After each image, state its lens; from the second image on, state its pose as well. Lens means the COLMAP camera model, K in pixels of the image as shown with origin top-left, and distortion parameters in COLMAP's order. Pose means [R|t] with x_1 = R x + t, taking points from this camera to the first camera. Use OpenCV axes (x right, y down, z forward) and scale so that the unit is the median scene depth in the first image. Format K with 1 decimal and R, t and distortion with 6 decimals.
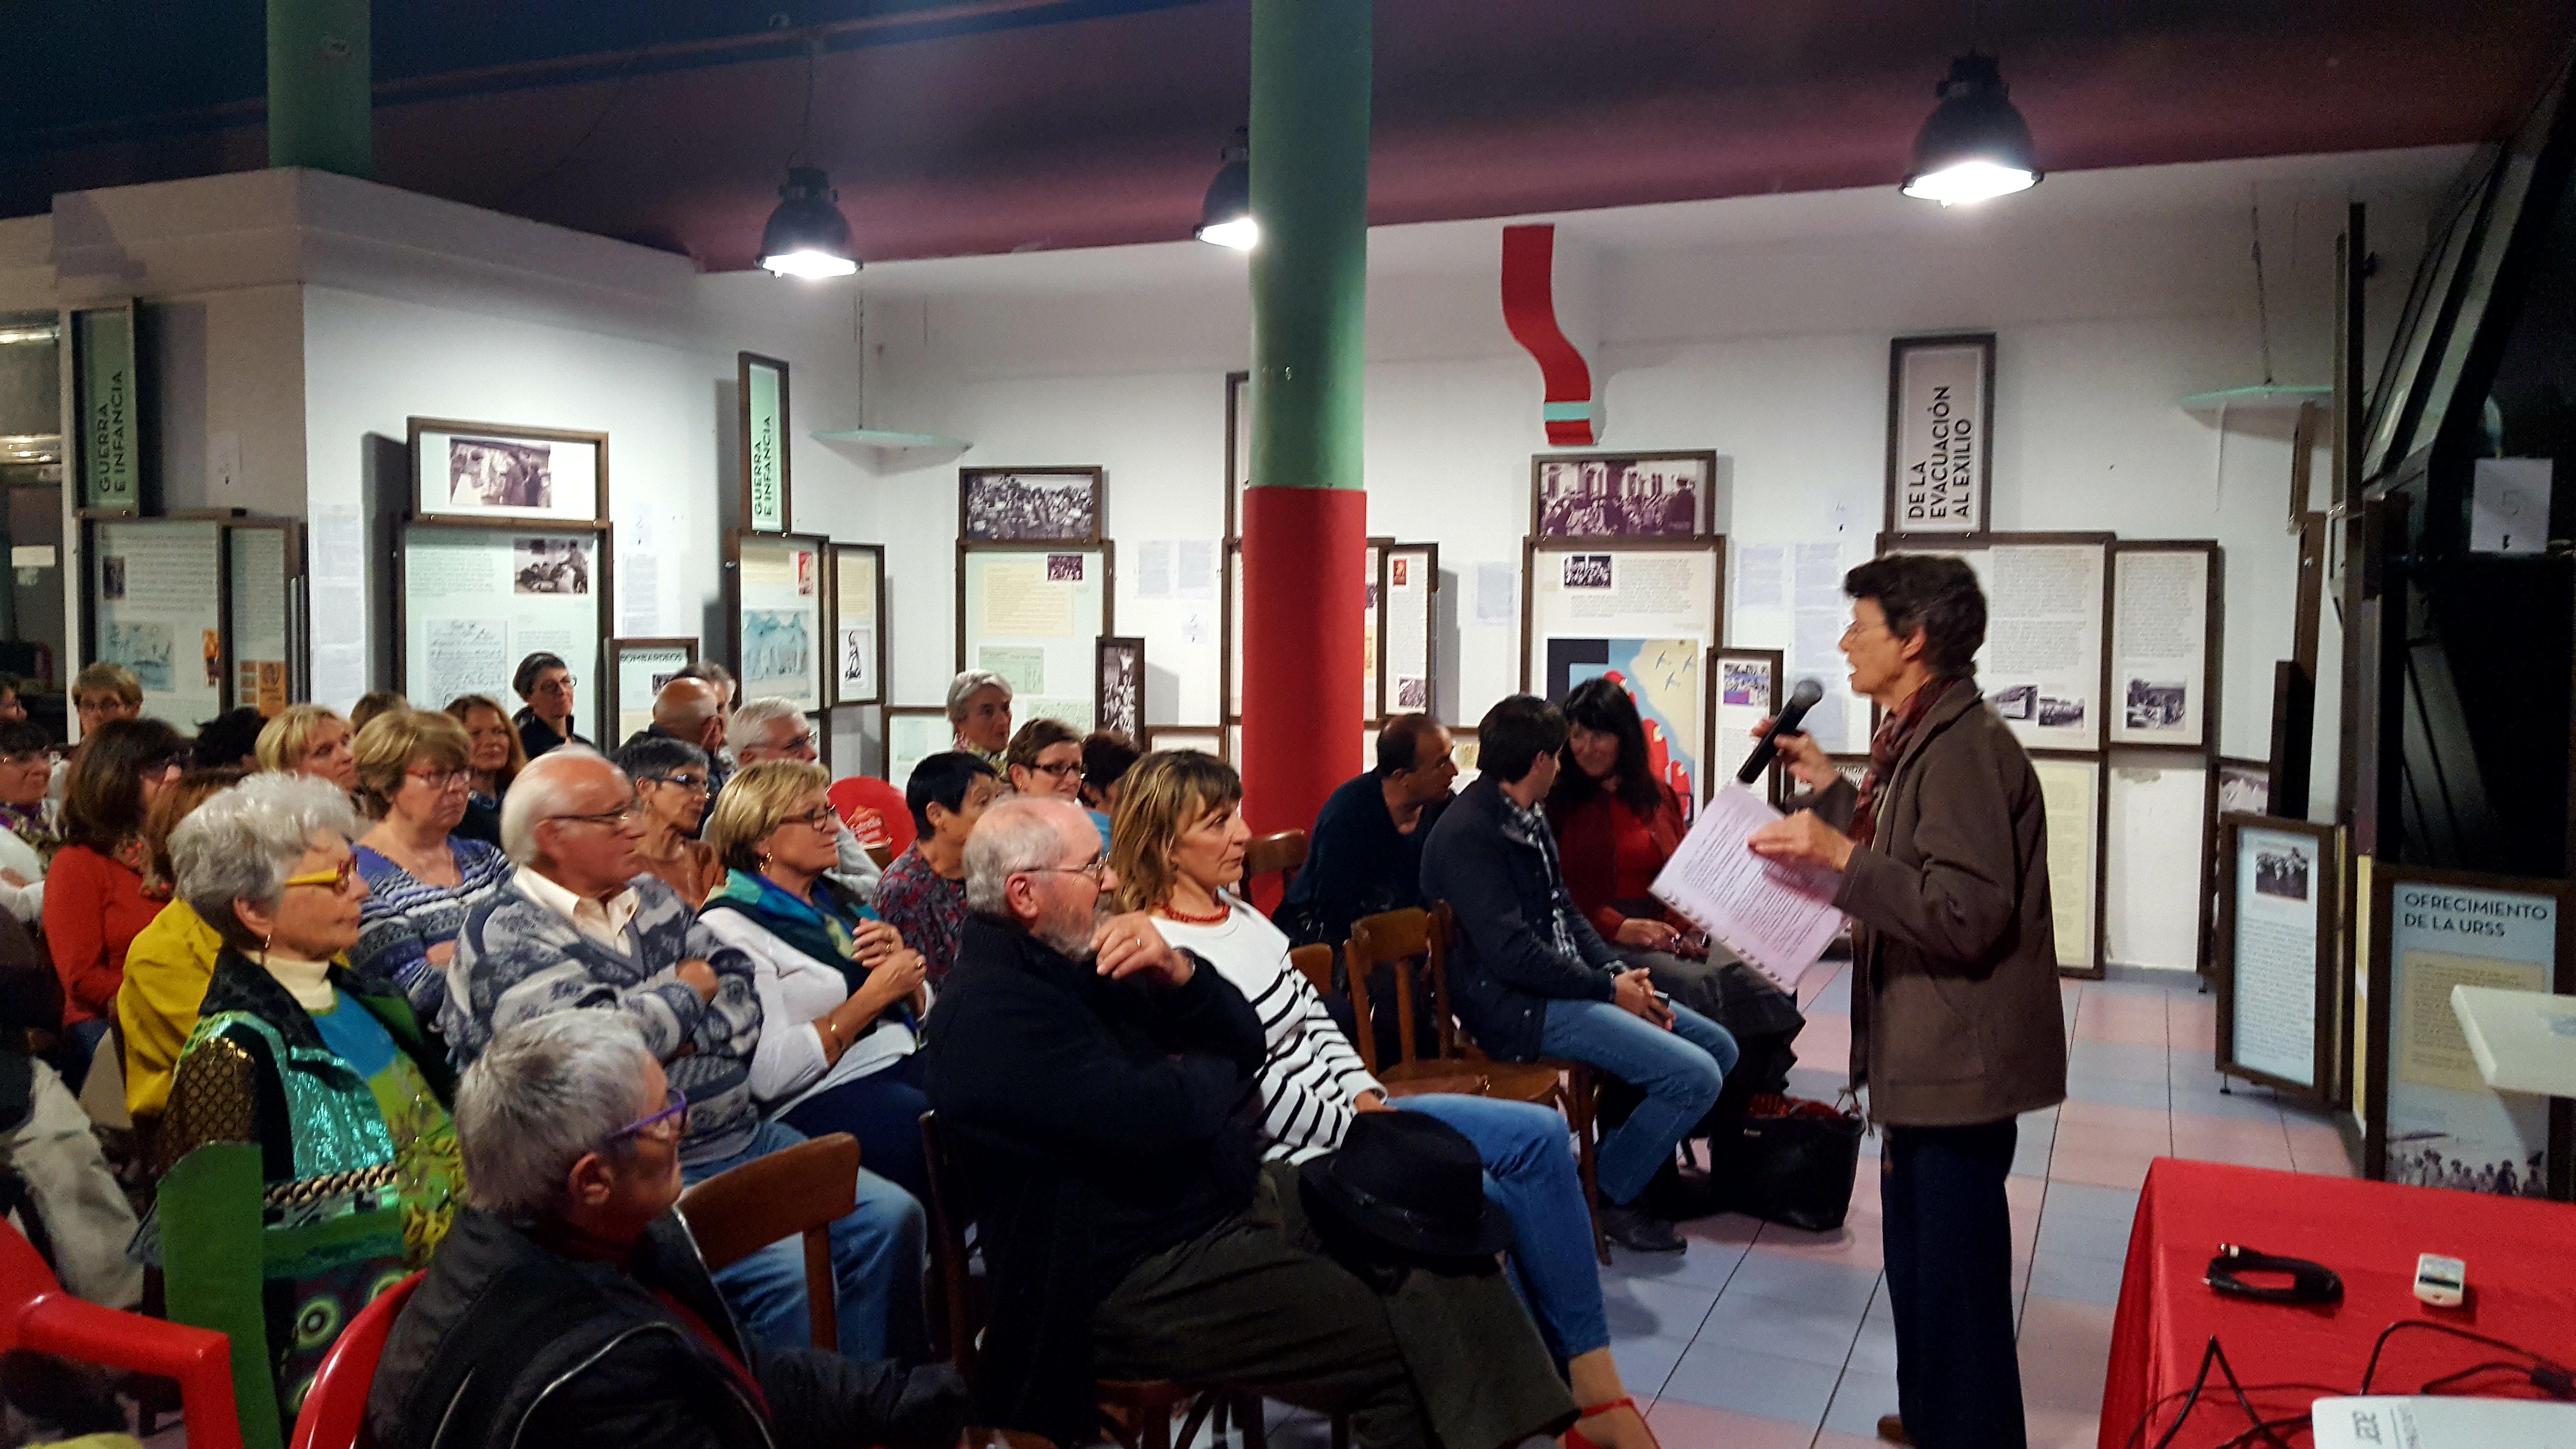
lens RADIAL K [[1717.2, 0, 1290.2], [0, 1717.2, 638.3], [0, 0, 1]] dist [-0.081262, -0.000851]
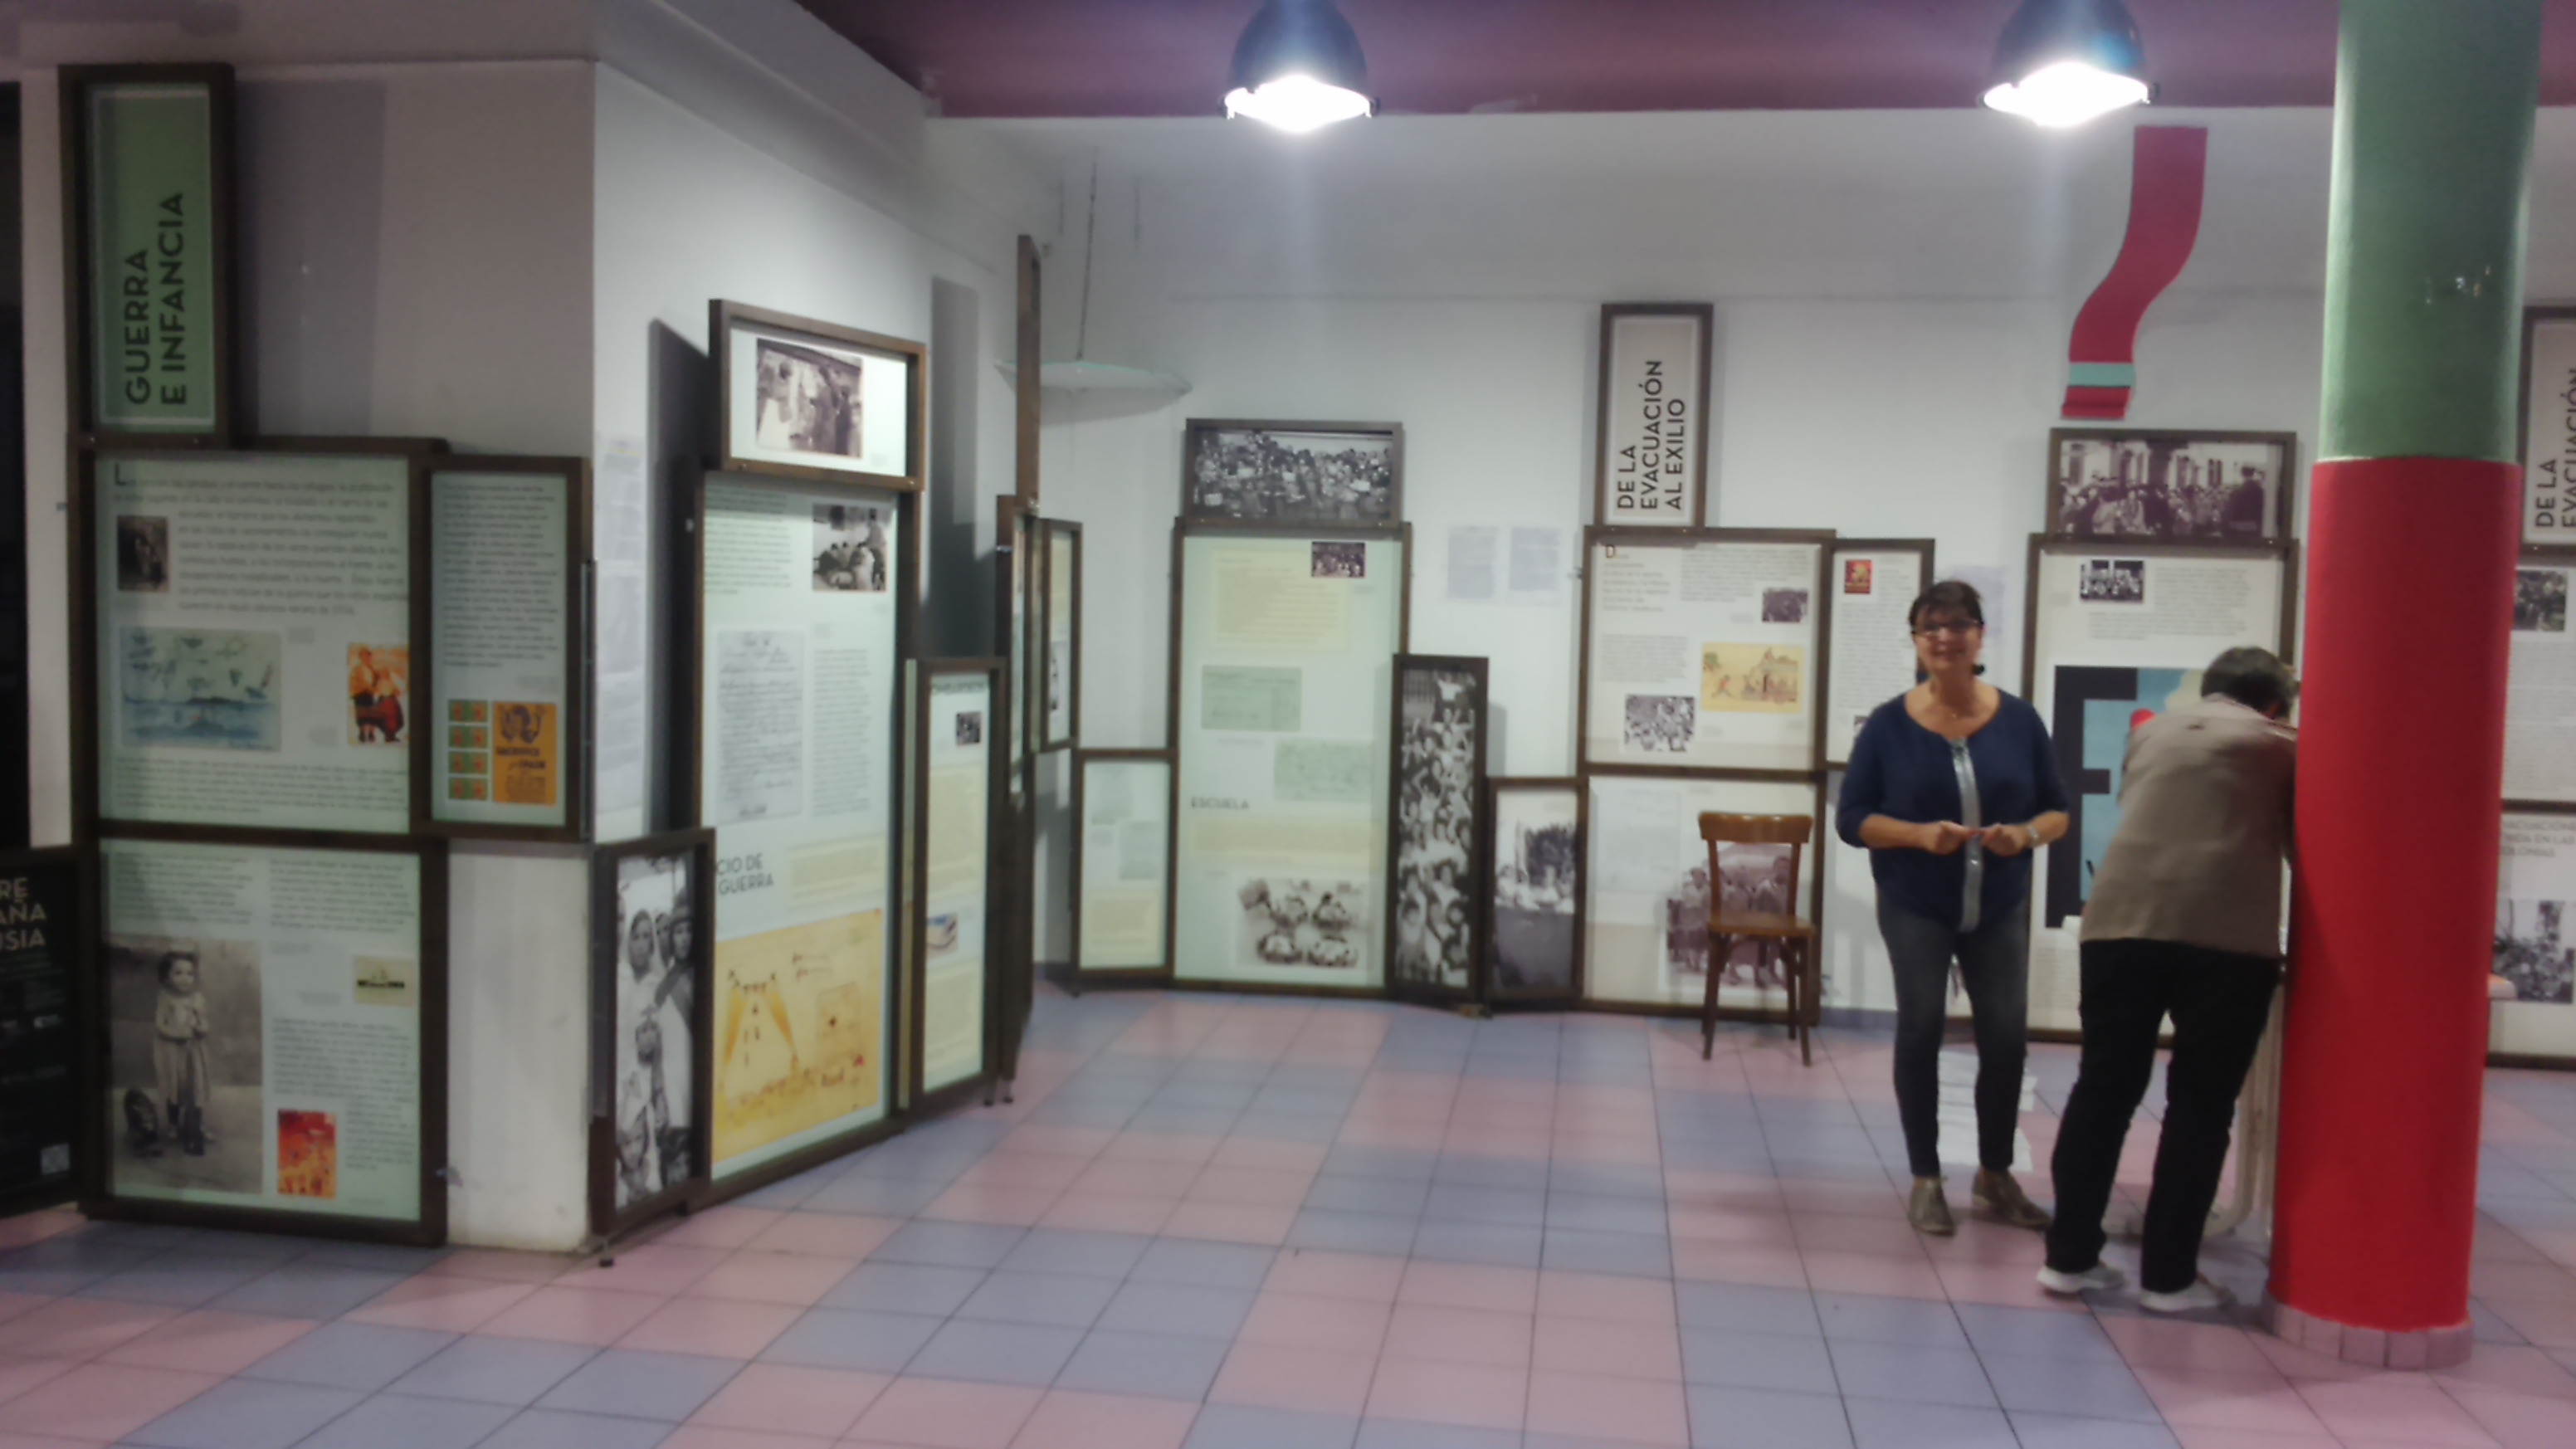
lens RADIAL K [[1988.2, 0, 1288.0], [0, 1988.2, 724.5], [0, 0, 1]] dist [-0.047687, -0.008156]
pose [[0.976562, 0.000331, 0.215238, -0.387133], [-0.009849, 0.999020, 0.043153, -0.008602], [-0.215012, -0.044261, 0.975608, 0.199126]]
